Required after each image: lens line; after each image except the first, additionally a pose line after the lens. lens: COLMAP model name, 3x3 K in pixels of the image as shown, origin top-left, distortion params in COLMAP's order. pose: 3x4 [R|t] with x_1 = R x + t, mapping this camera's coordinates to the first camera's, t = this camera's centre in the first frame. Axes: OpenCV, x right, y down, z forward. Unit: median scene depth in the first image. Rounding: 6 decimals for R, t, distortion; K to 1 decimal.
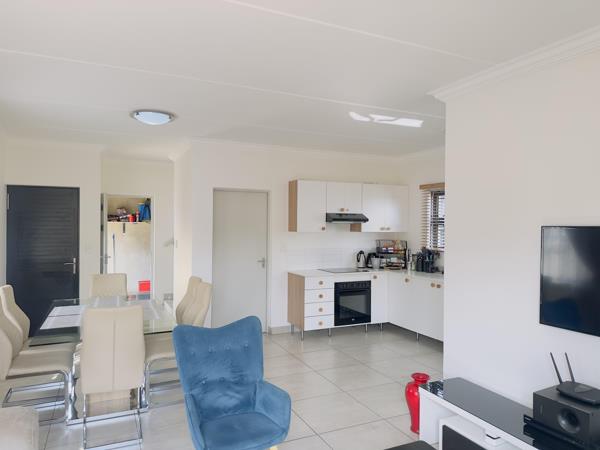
lens RADIAL K [[412.9, 0, 300.0], [0, 412.9, 225.0], [0, 0, 1]] dist [0.079783, -0.115584]
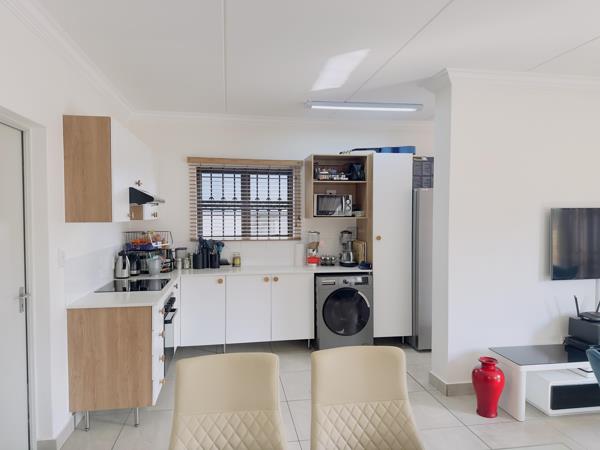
lens RADIAL K [[412.9, 0, 300.0], [0, 412.9, 225.0], [0, 0, 1]] dist [0.079783, -0.115584]
pose [[0.255269, -0.038595, 0.966099, -0.427403], [-0.000085, 0.999202, 0.039940, -0.001744], [-0.966870, -0.010277, 0.255062, 0.634622]]
